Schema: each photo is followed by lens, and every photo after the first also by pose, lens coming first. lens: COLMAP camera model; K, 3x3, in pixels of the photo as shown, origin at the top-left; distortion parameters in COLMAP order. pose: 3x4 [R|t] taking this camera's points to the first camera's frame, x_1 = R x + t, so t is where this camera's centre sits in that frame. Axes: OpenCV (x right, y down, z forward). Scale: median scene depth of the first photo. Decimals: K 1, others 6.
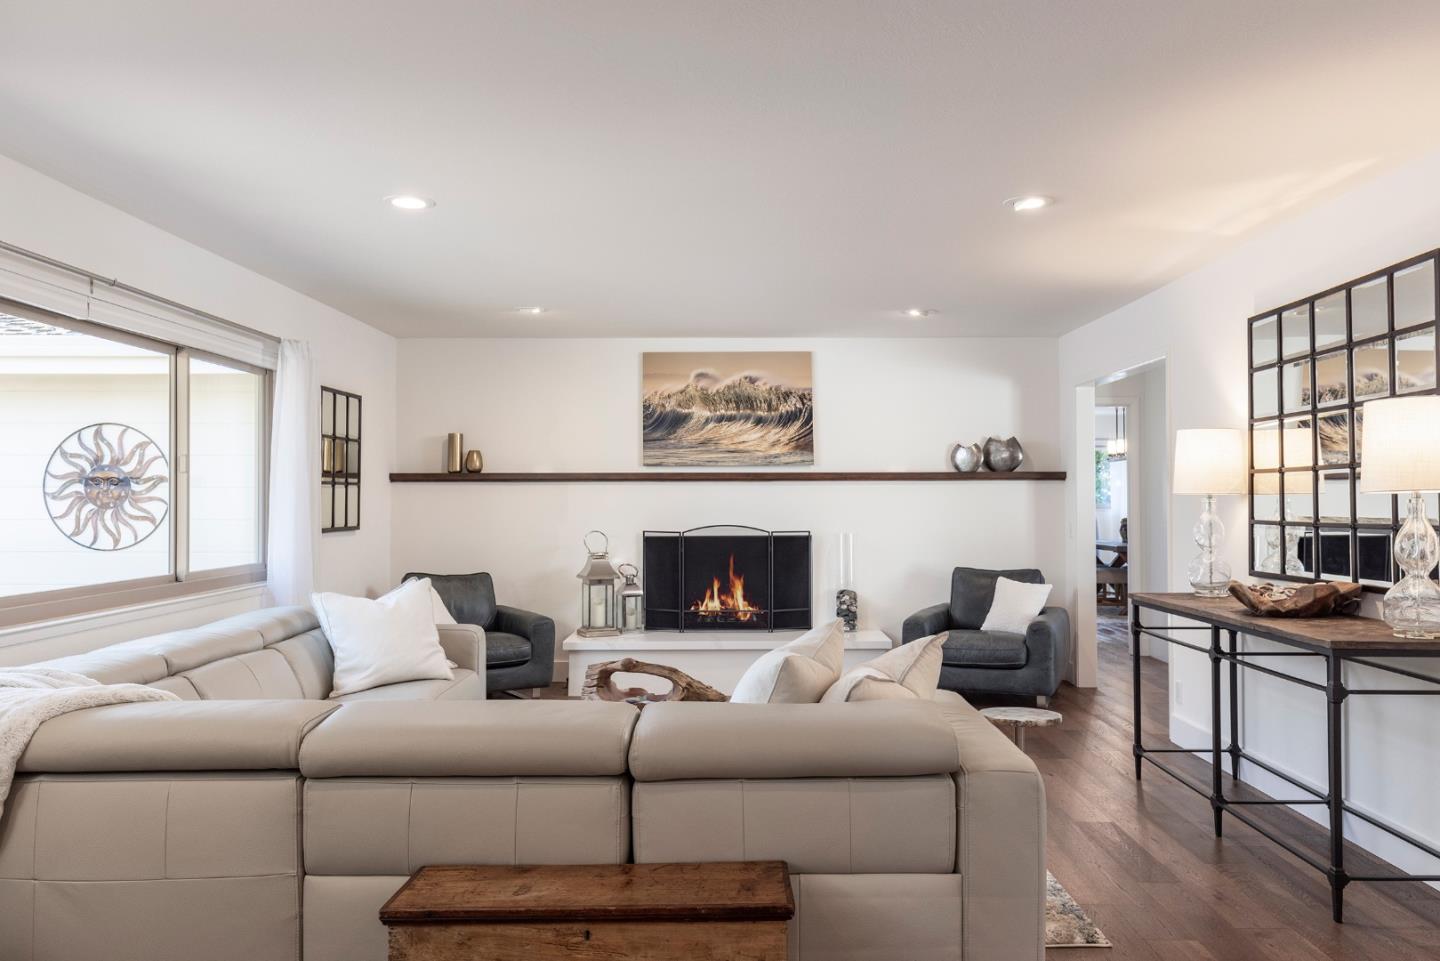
lens RADIAL K [[1140.5, 0, 720.0], [0, 1140.5, 480.5], [0, 0, 1]] dist [0.005320, 0.000005]
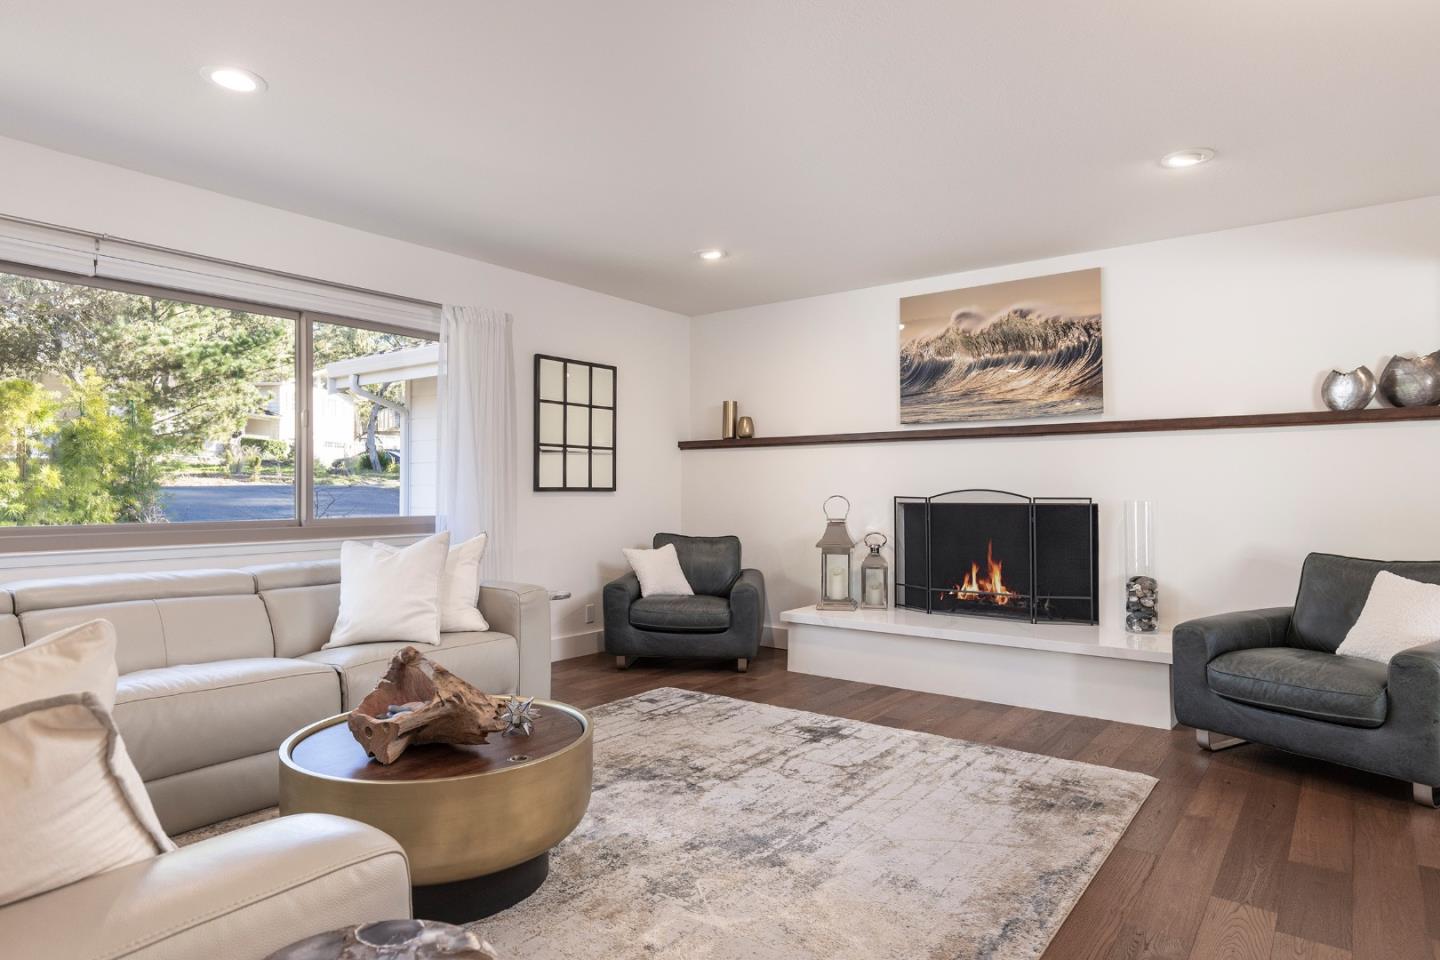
lens RADIAL K [[837.1, 0, 720.0], [0, 837.1, 480.0], [0, 0, 1]] dist [0.005572, -0.000934]
pose [[0.802357, -0.005105, -0.596822, 0.212487], [0.006040, 0.999982, -0.000433, 0.030474], [0.596814, -0.003258, 0.802373, 0.386557]]
